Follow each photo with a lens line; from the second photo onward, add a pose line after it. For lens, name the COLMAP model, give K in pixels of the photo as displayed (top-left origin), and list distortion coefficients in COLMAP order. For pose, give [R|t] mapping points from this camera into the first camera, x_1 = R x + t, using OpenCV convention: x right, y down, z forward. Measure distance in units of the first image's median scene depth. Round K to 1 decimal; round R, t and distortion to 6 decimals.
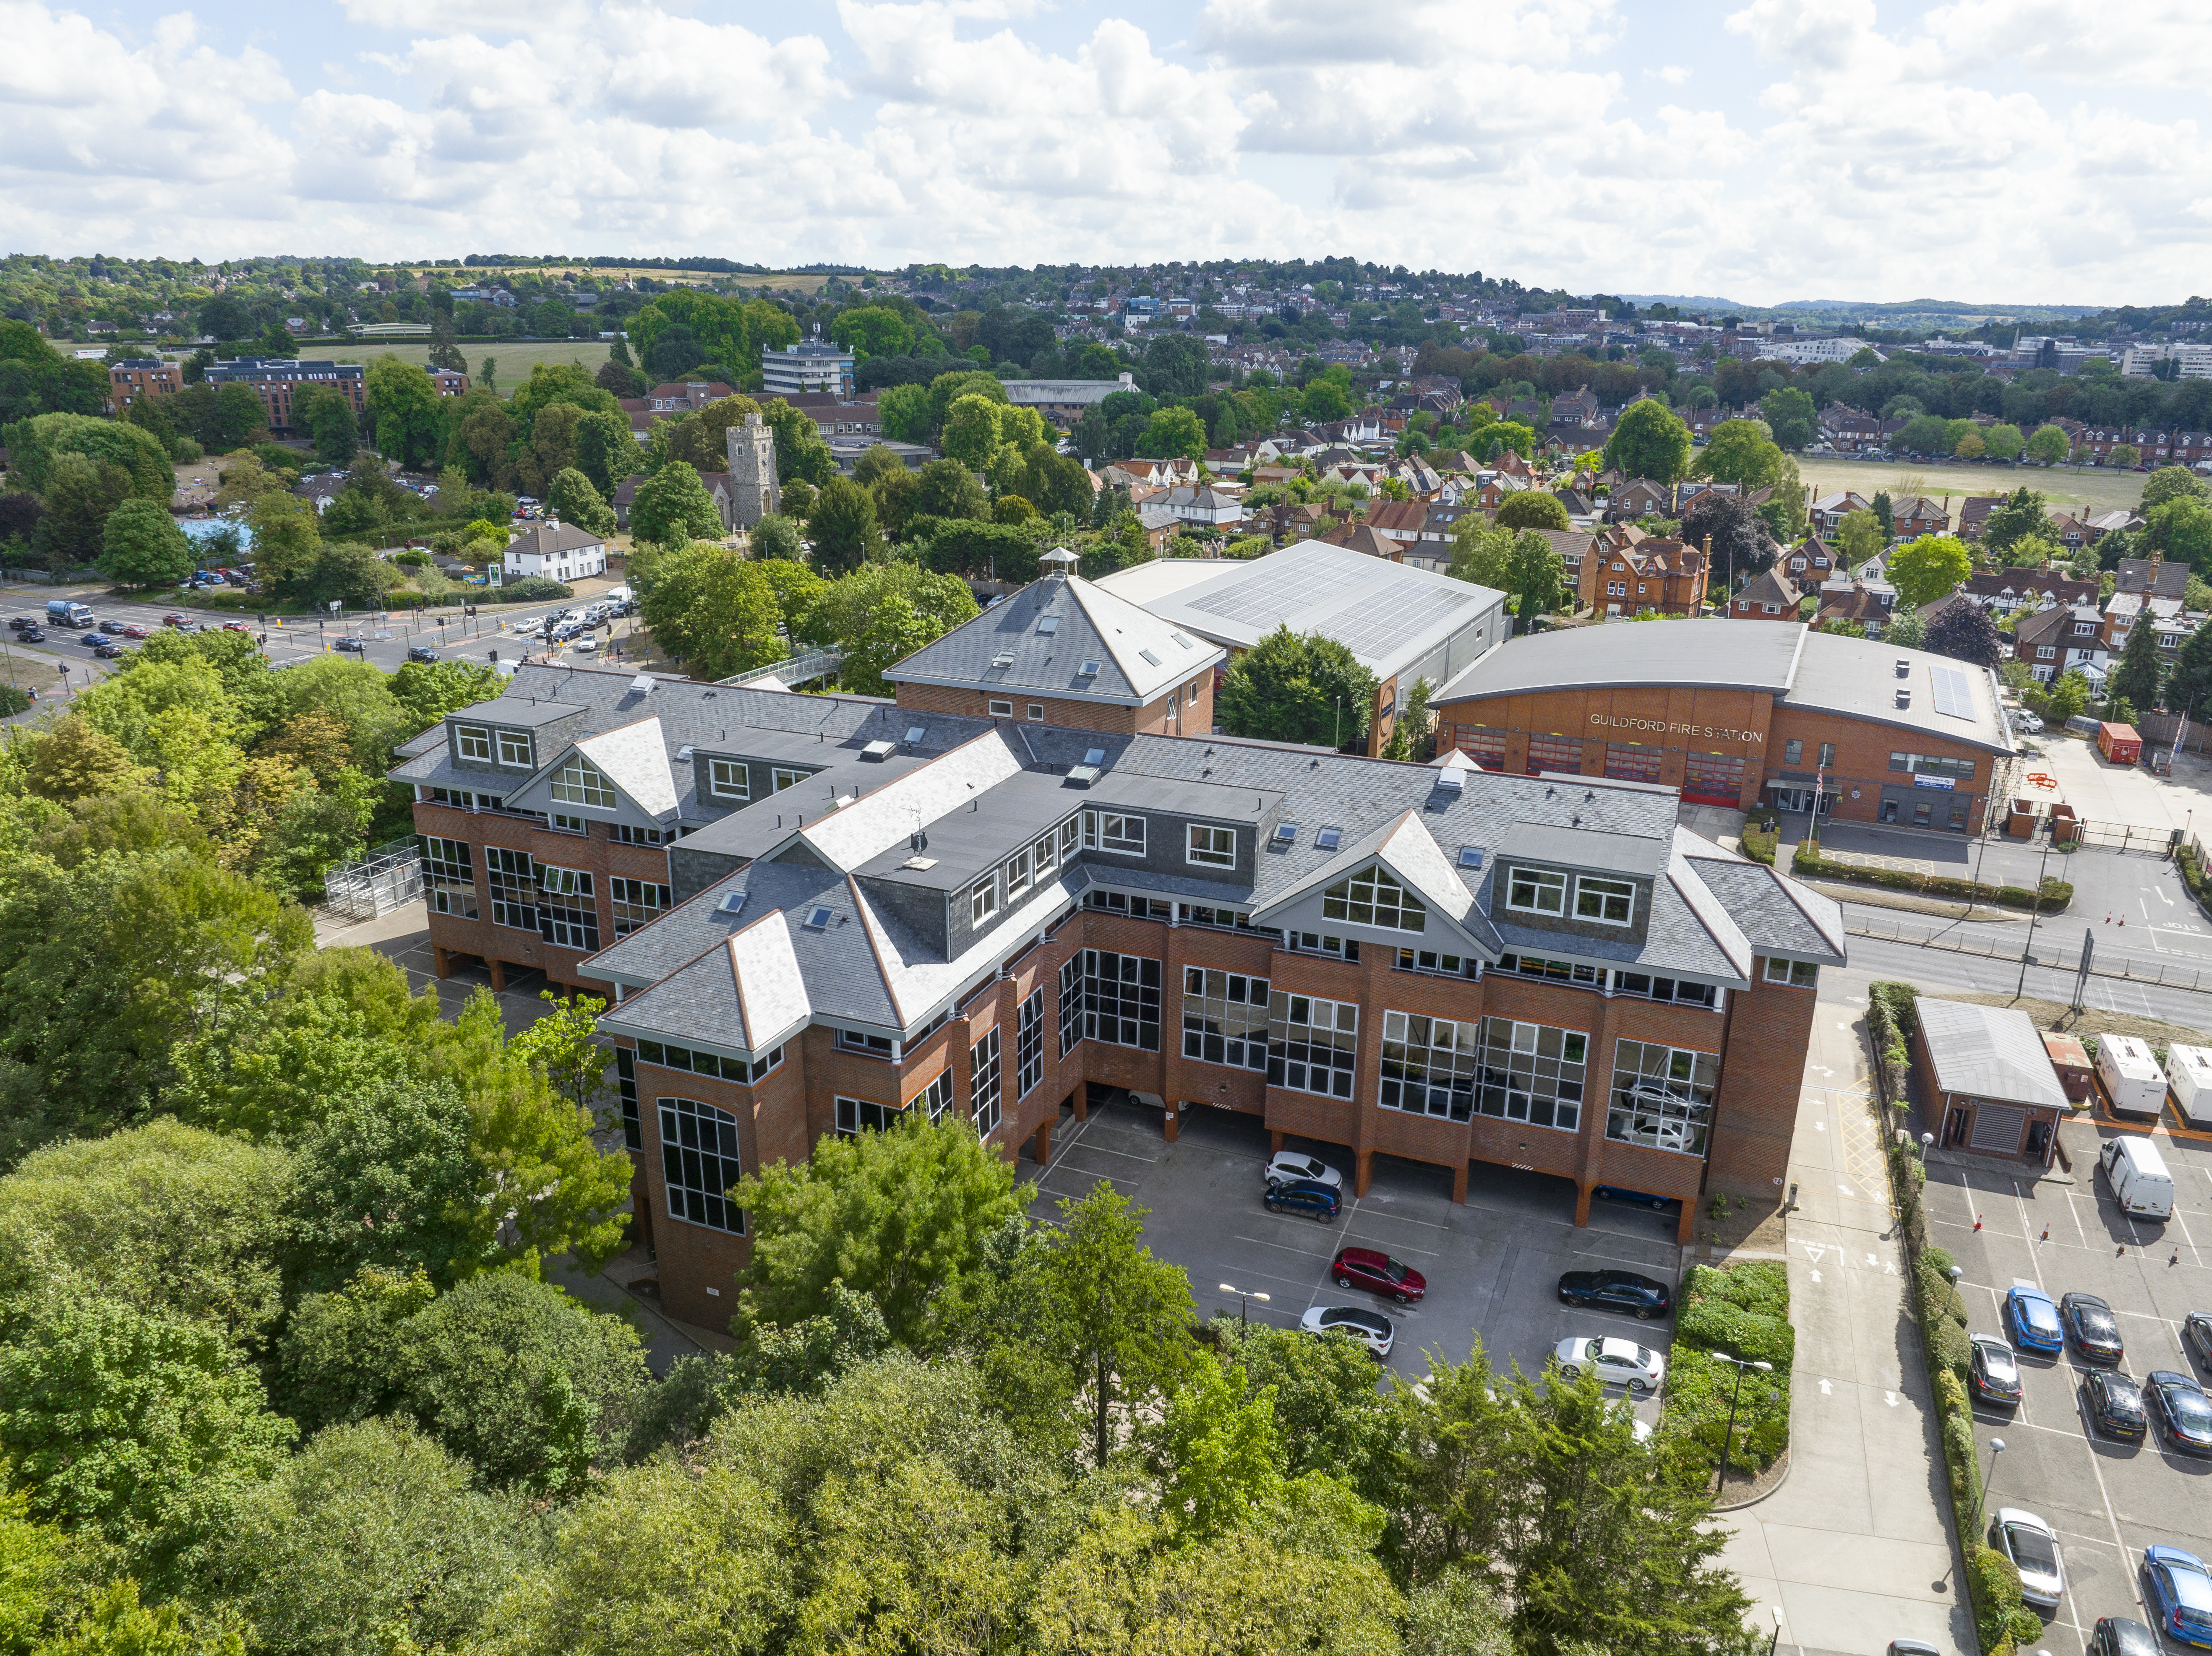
lens RADIAL K [[1545.8, 0, 1110.8], [0, 1545.8, 834.5], [0, 0, 1]] dist [-0.054846, 0.028915]
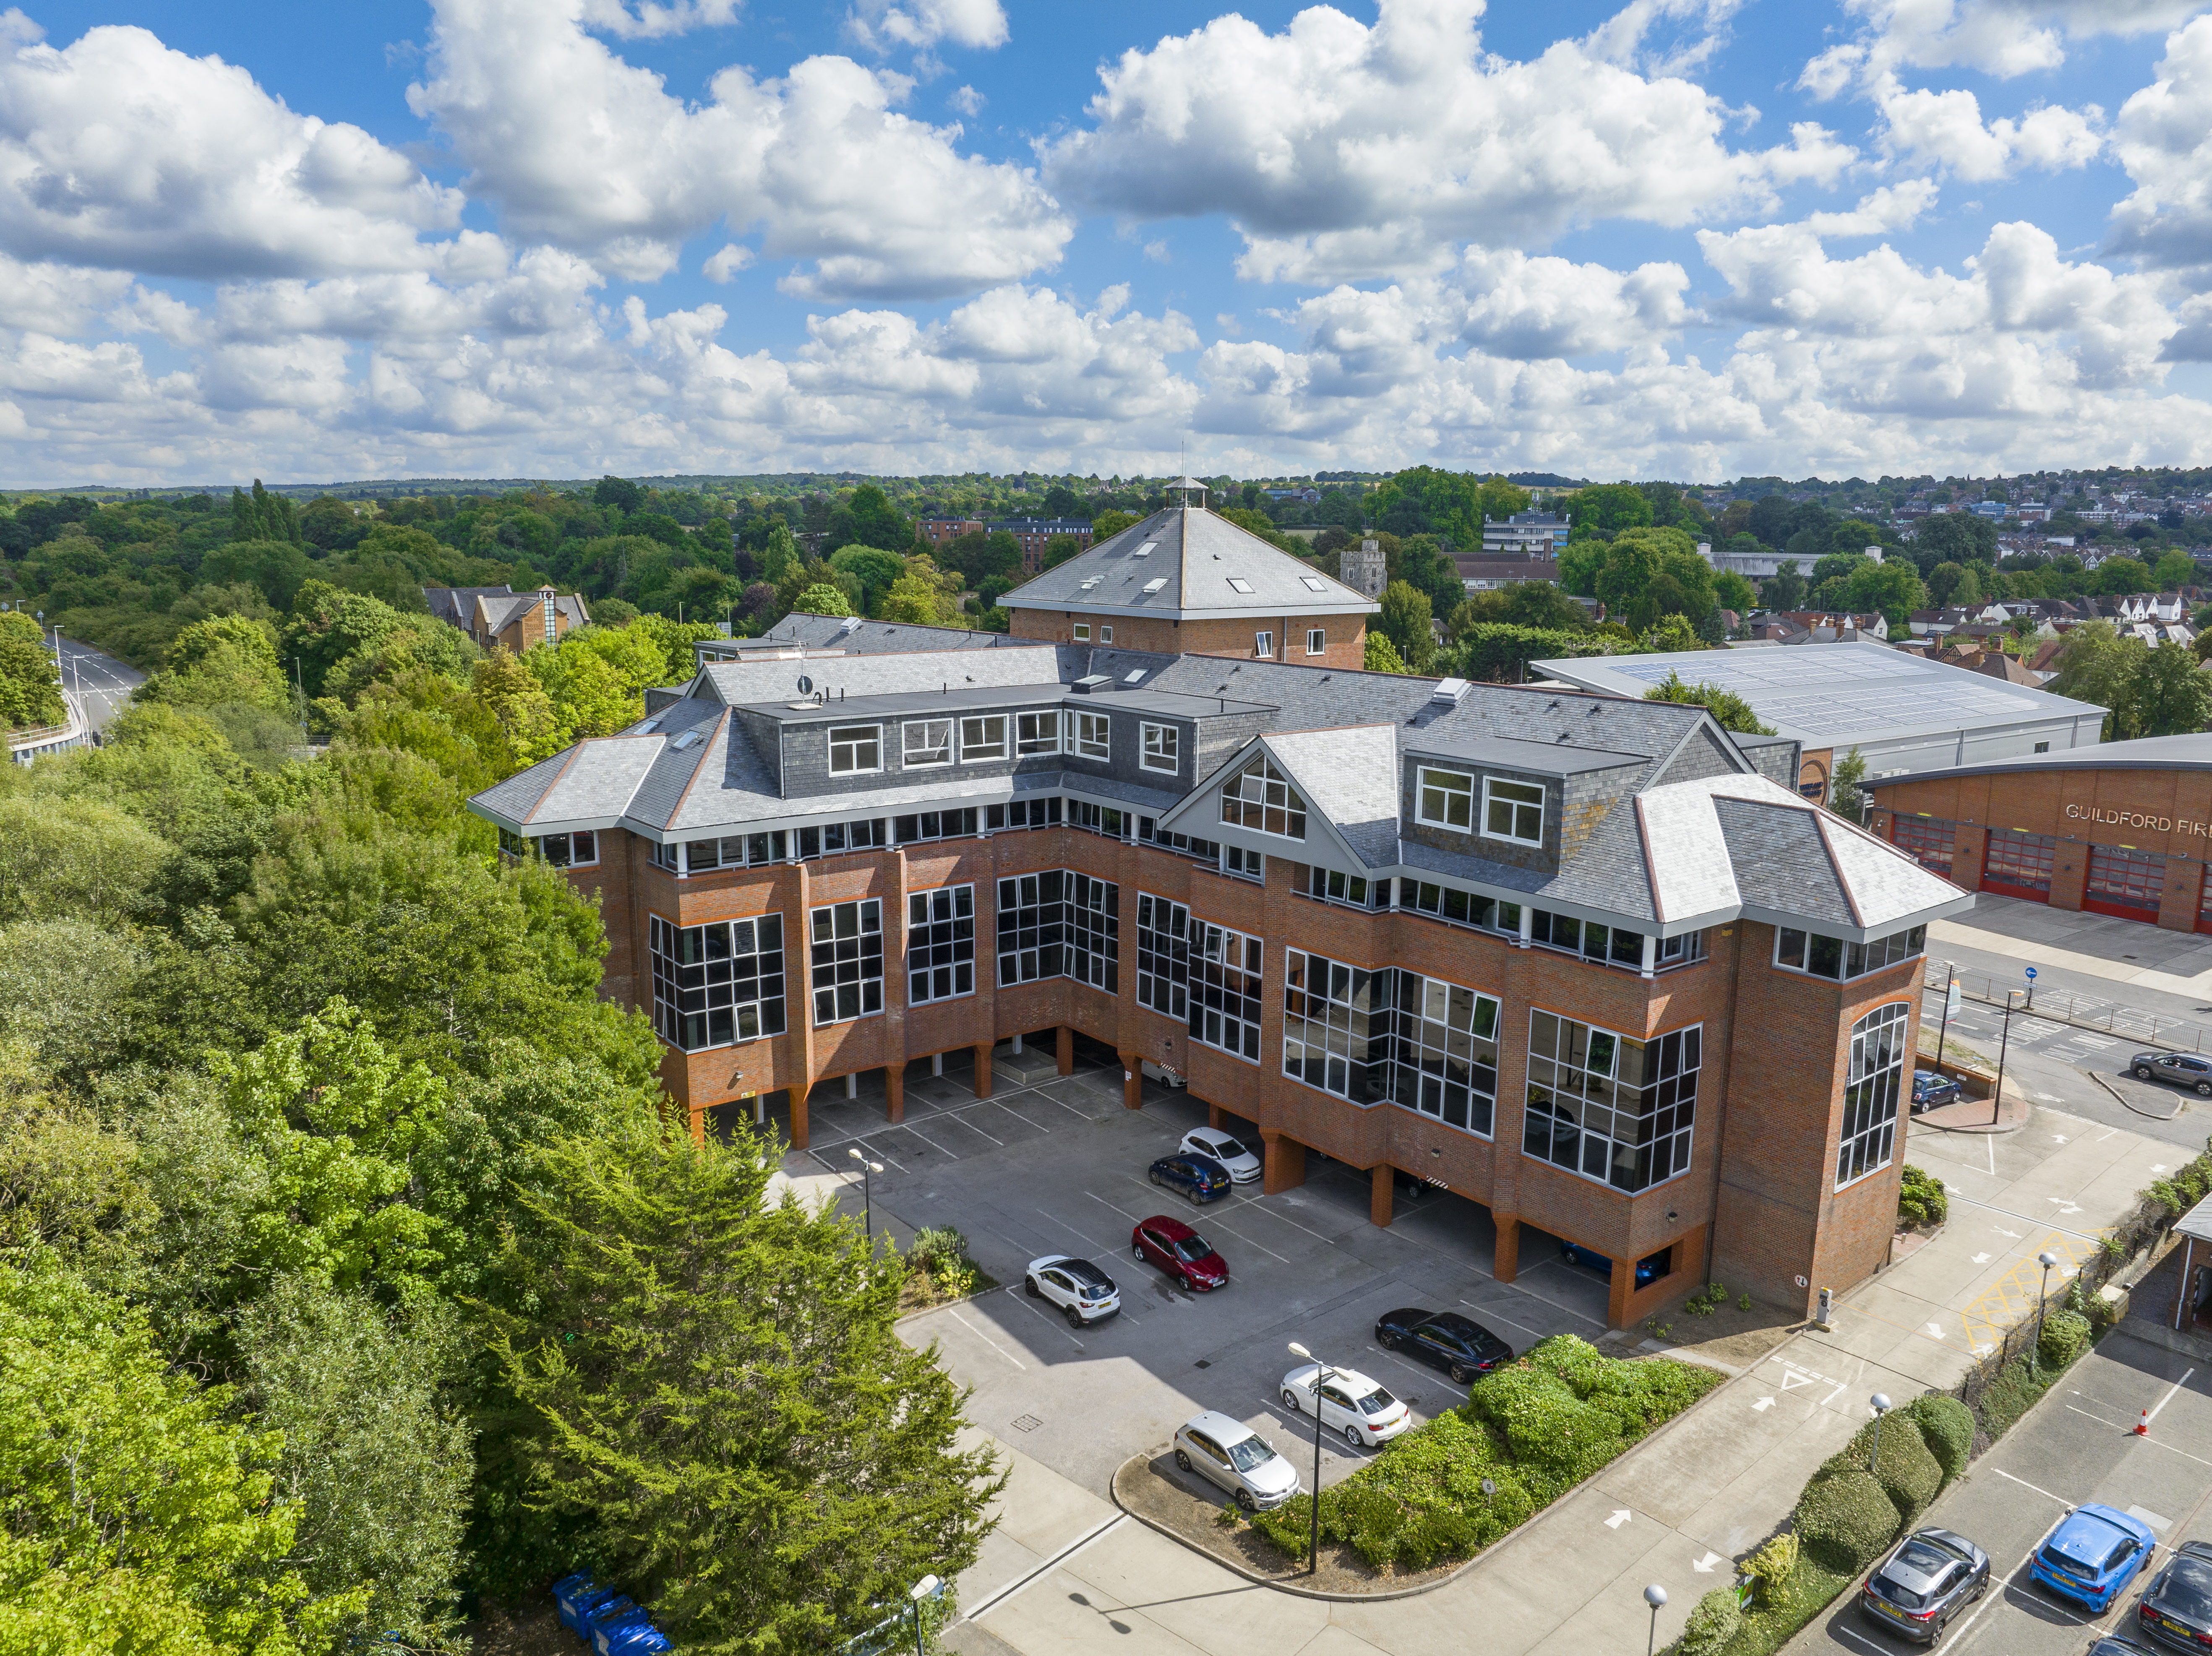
lens RADIAL K [[1544.8, 0, 1093.8], [0, 1544.8, 827.1], [0, 0, 1]] dist [-0.061567, 0.025940]
pose [[0.864950, 0.091111, -0.493519, 0.411514], [-0.158762, 0.982555, -0.096854, 0.124456], [0.476085, 0.162126, 0.864325, 0.206625]]
